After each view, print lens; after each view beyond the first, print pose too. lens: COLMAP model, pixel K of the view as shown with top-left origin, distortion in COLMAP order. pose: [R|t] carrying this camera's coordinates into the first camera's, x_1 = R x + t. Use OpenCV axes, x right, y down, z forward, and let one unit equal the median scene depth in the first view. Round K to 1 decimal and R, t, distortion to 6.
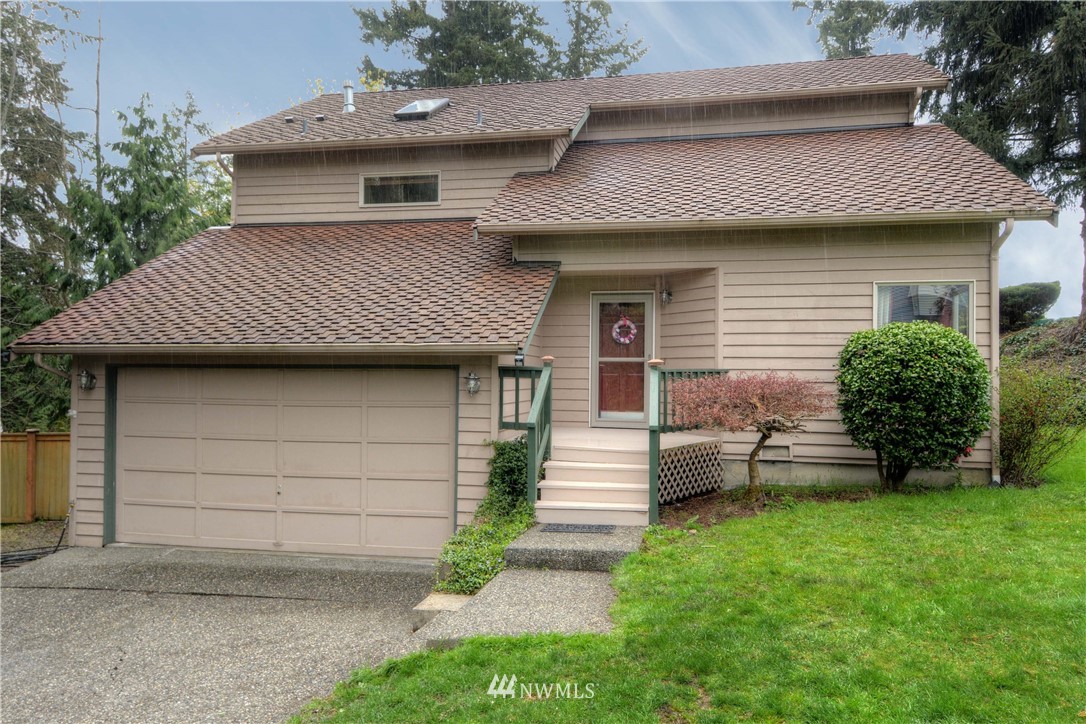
lens RADIAL K [[687.5, 0, 545.6], [0, 687.5, 367.1], [0, 0, 1]] dist [0.024475, -0.023593]
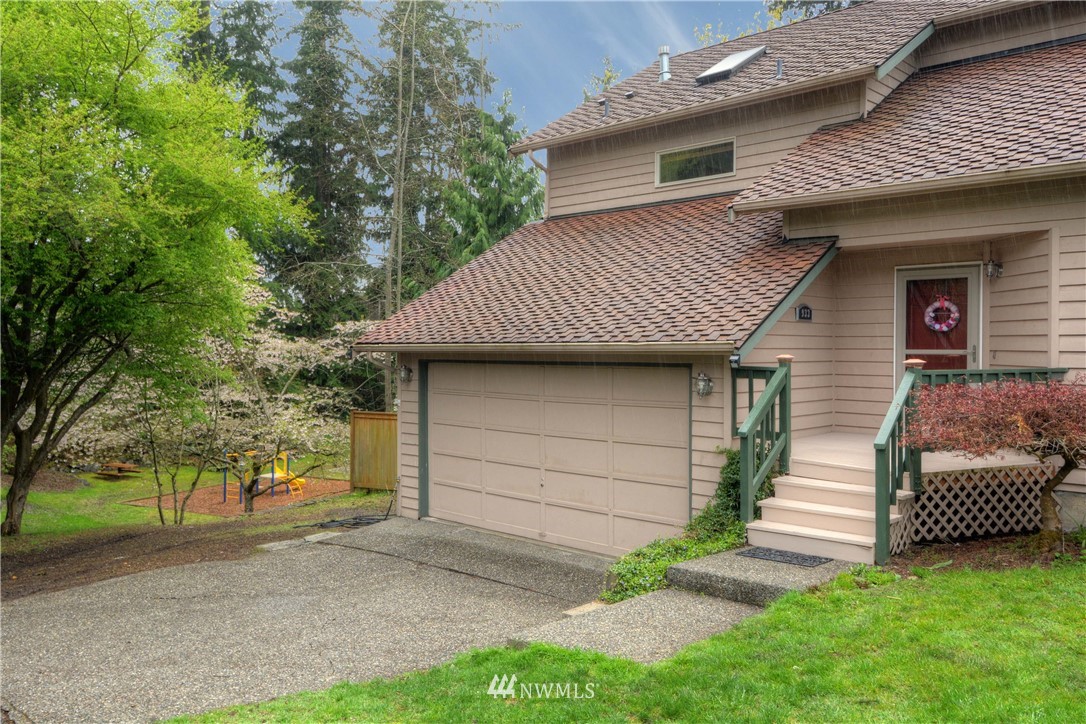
lens RADIAL K [[793.7, 0, 543.2], [0, 793.7, 356.4], [0, 0, 1]] dist [0.032333, -0.013886]
pose [[0.854508, -0.002205, -0.519433, 0.229009], [0.011049, 0.999842, 0.013933, -0.026851], [0.519320, -0.017645, 0.854398, -0.012245]]
